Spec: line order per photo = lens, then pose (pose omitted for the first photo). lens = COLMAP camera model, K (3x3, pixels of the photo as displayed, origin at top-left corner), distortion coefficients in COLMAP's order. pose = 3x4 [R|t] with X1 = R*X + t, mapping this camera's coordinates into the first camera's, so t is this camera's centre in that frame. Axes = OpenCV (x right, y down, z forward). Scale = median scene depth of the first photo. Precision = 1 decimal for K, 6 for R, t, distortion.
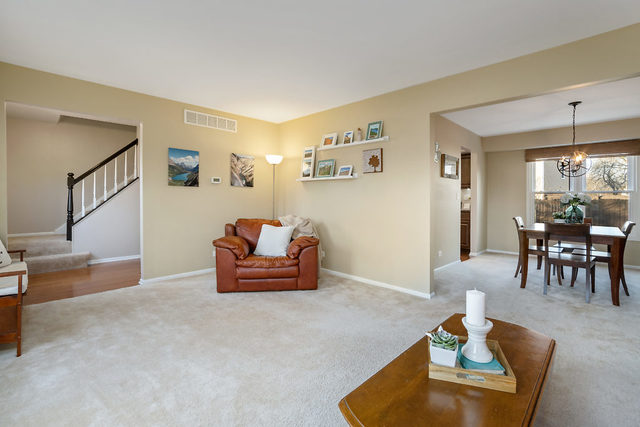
lens RADIAL K [[282.7, 0, 333.2], [0, 282.7, 200.4], [0, 0, 1]] dist [-0.001384, -0.000069]
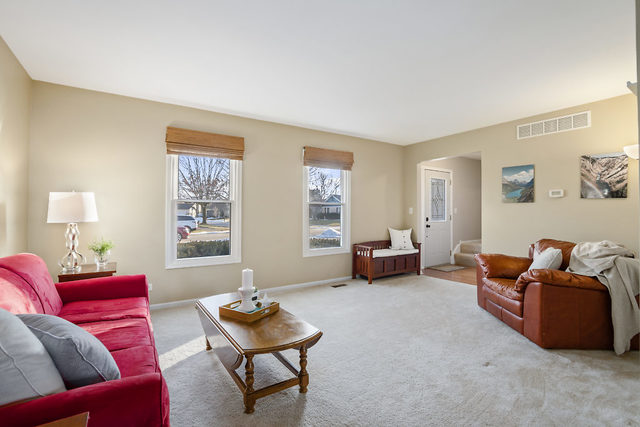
lens RADIAL K [[306.3, 0, 320.6], [0, 306.3, 212.0], [0, 0, 1]] dist [-0.001836, -0.000130]
pose [[-0.209962, -0.003962, -0.977702, 0.652632], [-0.006689, 0.999974, -0.002615, -0.009640], [0.977687, 0.005991, -0.209983, 0.527343]]
